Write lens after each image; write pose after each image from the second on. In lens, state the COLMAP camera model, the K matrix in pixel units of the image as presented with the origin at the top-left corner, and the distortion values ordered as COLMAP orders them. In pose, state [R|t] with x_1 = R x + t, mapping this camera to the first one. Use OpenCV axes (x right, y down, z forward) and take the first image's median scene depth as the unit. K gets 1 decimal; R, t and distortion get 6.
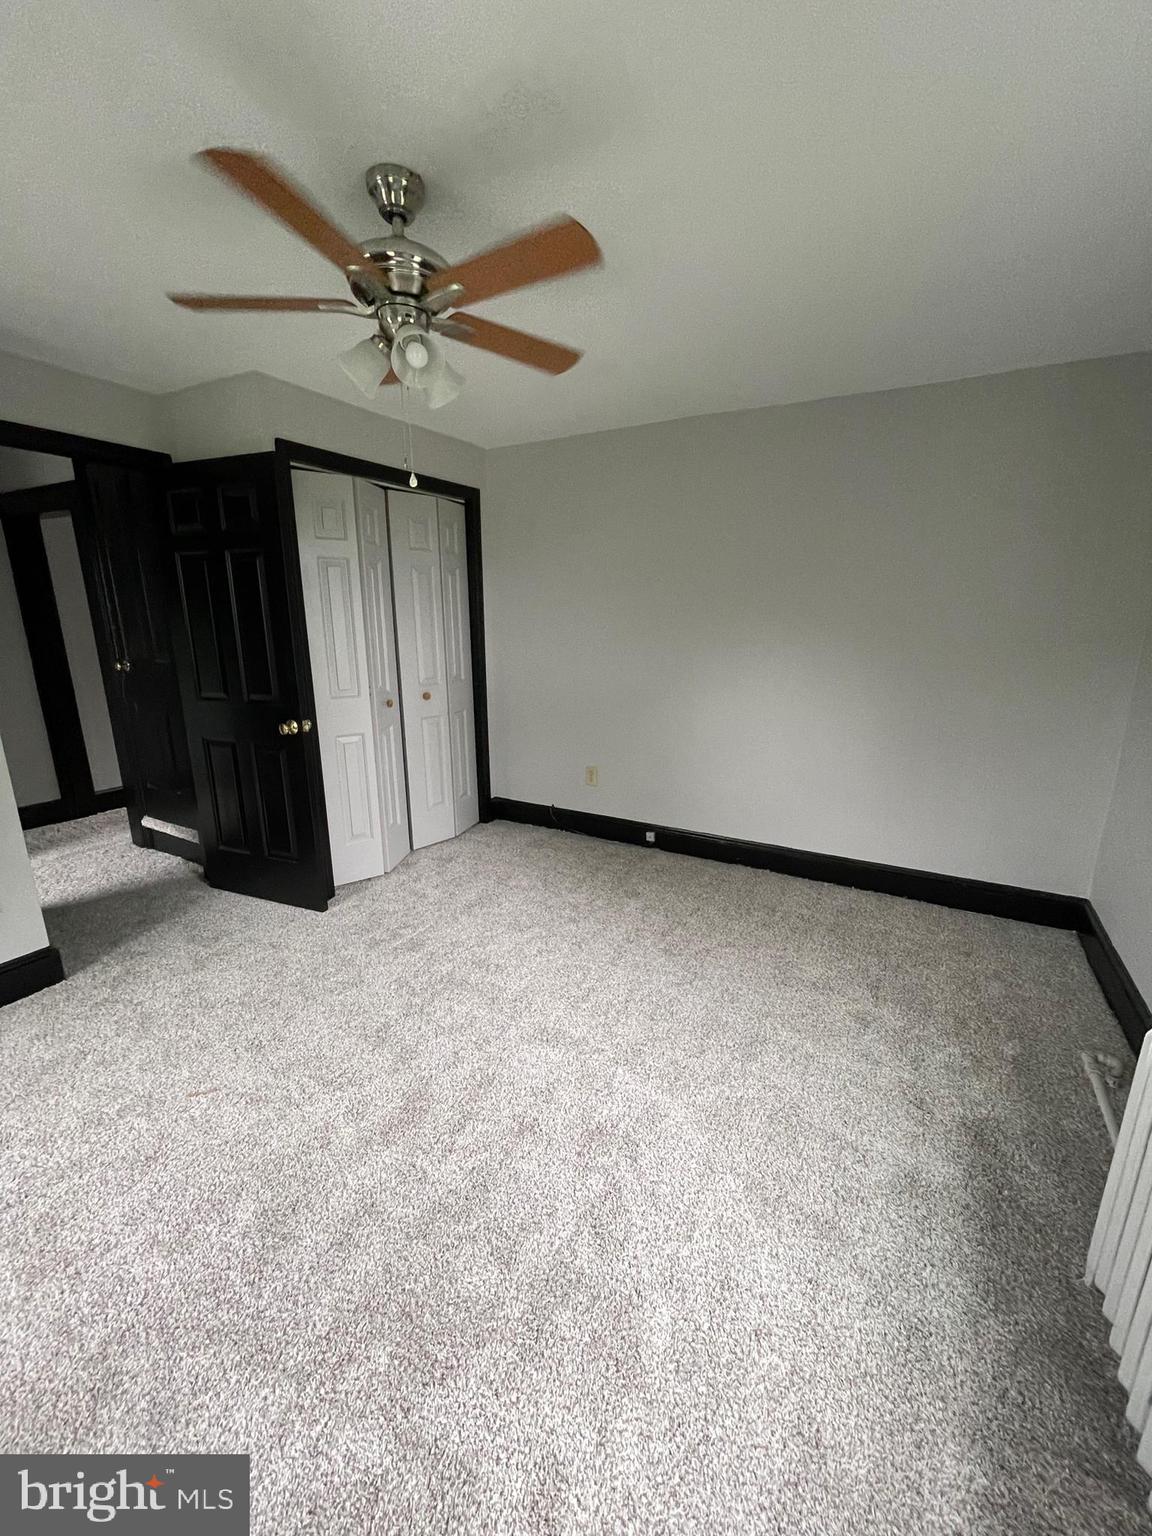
lens RADIAL K [[629.2, 0, 582.3], [0, 629.2, 772.4], [0, 0, 1]] dist [0.011323, 0.000021]
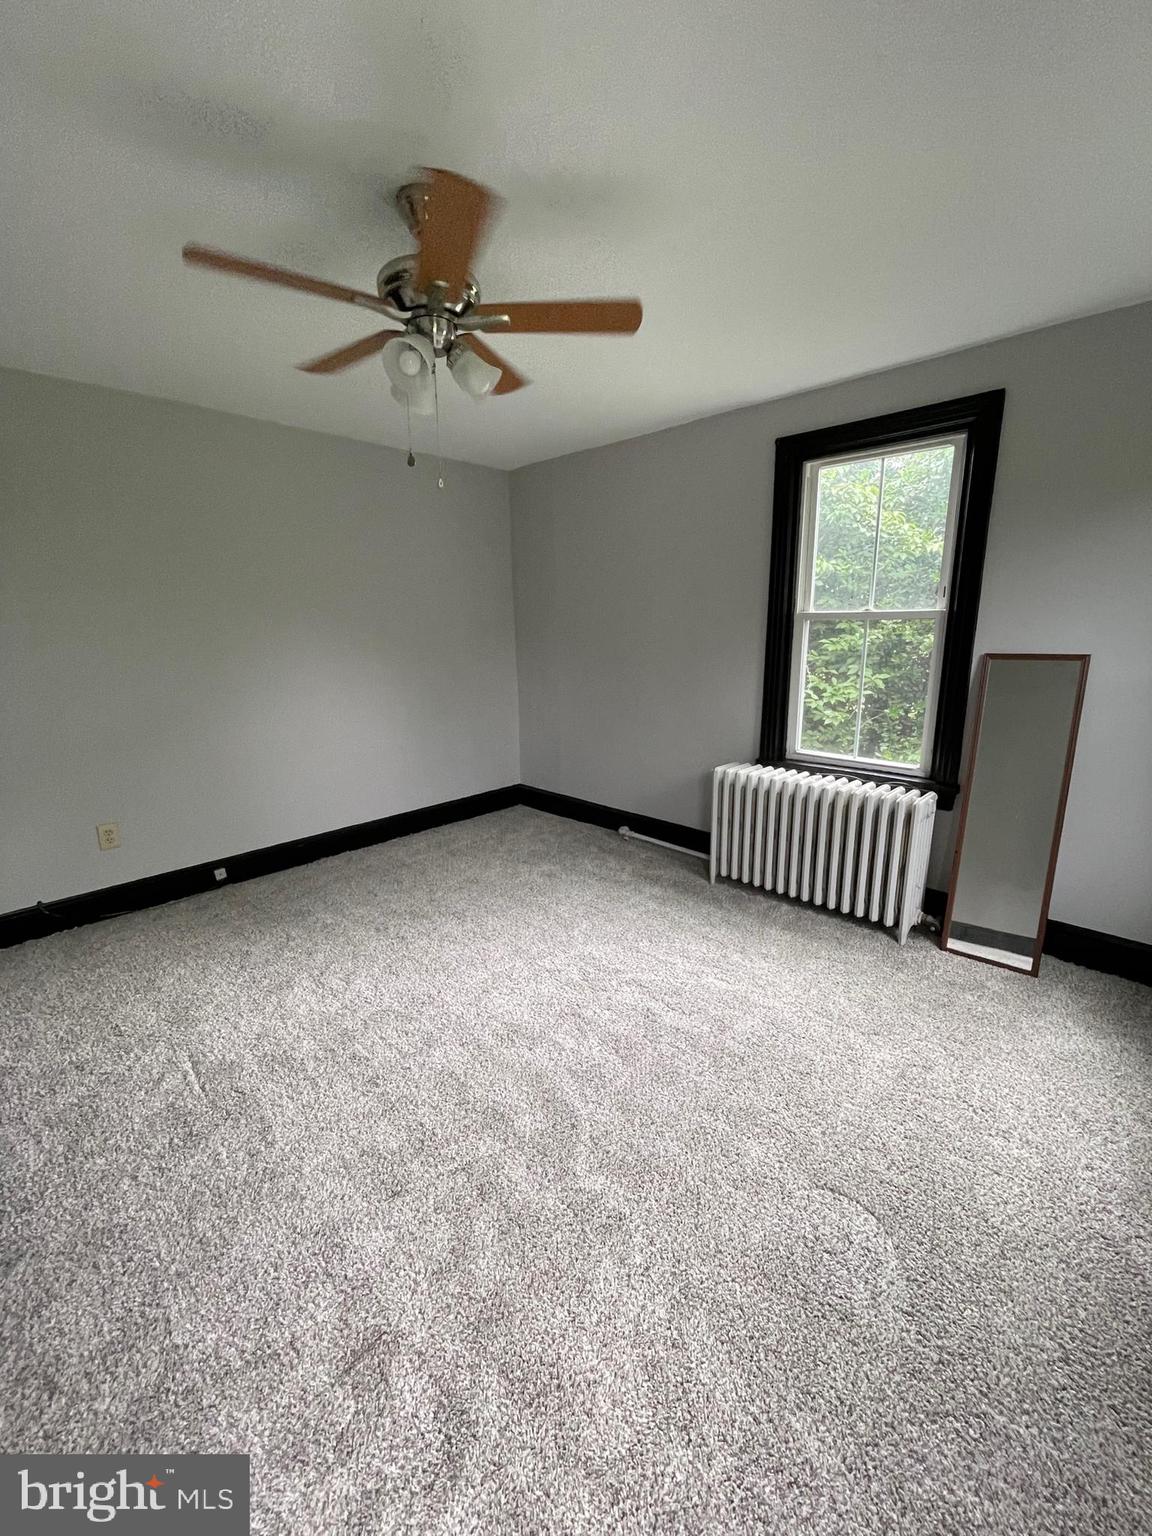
lens RADIAL K [[629.2, 0, 582.3], [0, 629.2, 772.4], [0, 0, 1]] dist [0.011323, 0.000021]
pose [[0.265717, -0.237305, 0.934388, -0.652212], [0.255254, 0.951958, 0.169179, -0.063548], [-0.929645, 0.193552, 0.313525, 0.268736]]
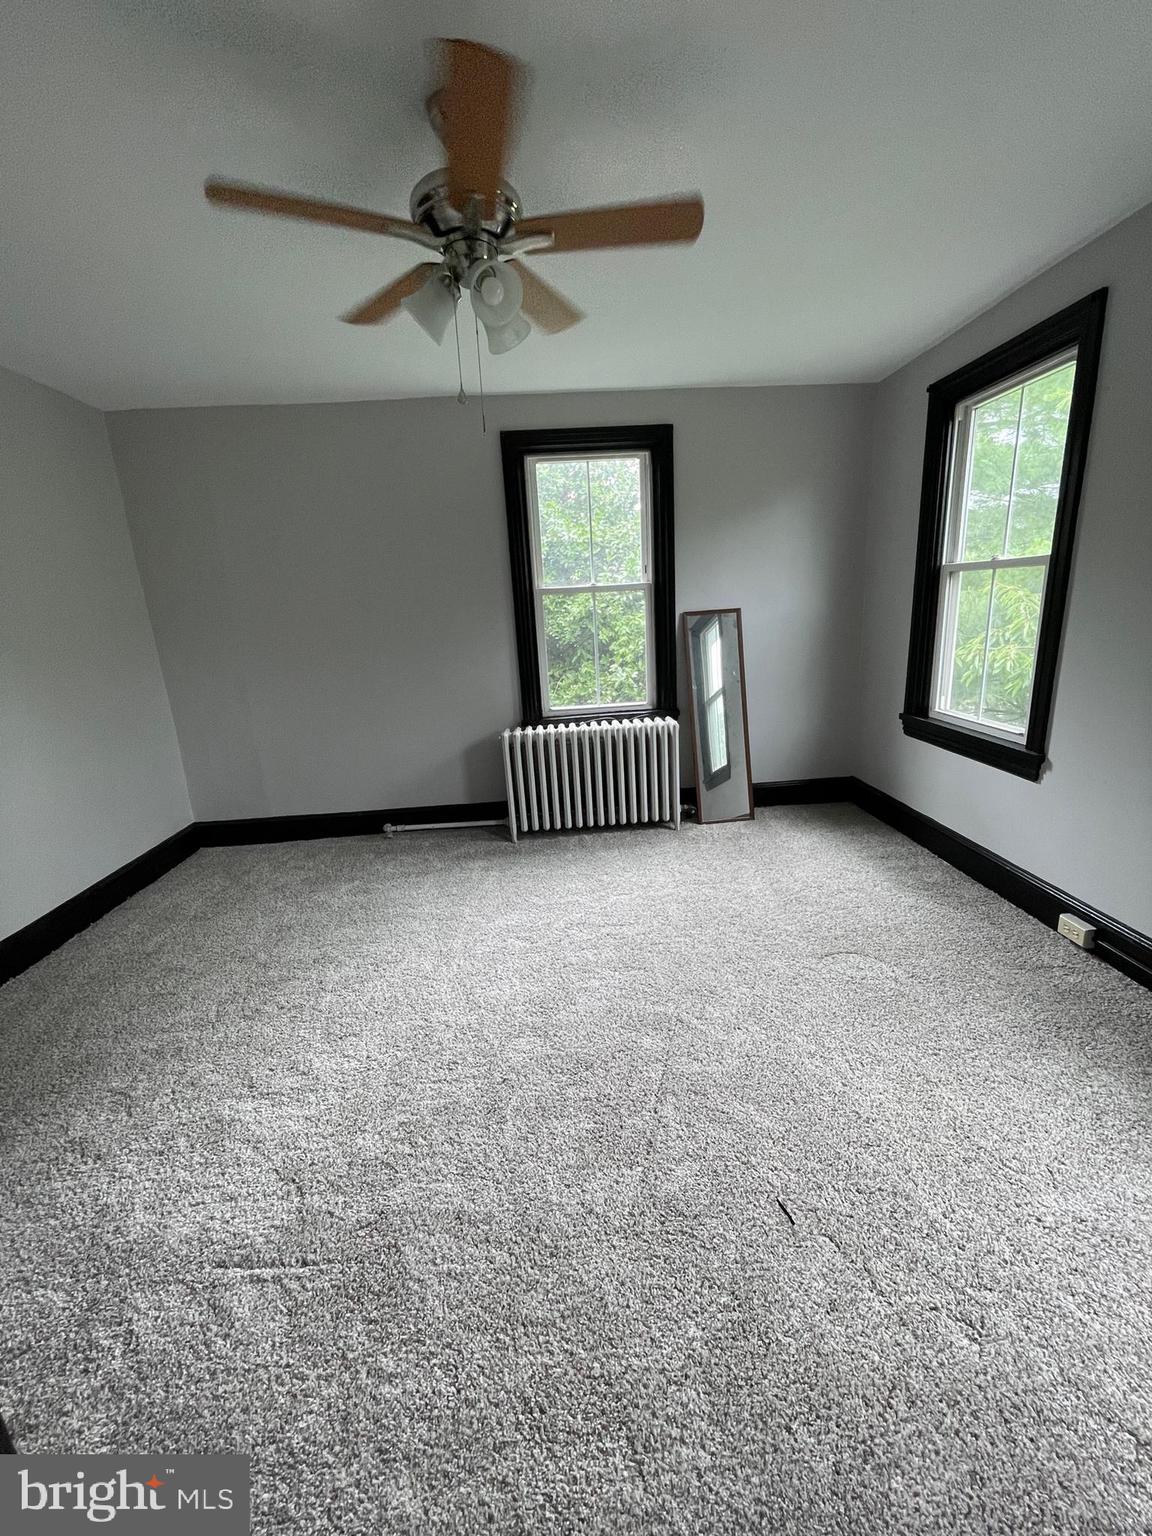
lens RADIAL K [[629.2, 0, 582.3], [0, 629.2, 772.4], [0, 0, 1]] dist [0.011323, 0.000021]
pose [[-0.528923, -0.195186, 0.825920, -0.627007], [0.263133, 0.887516, 0.378254, -0.159266], [-0.806847, 0.417393, -0.418068, 0.752604]]
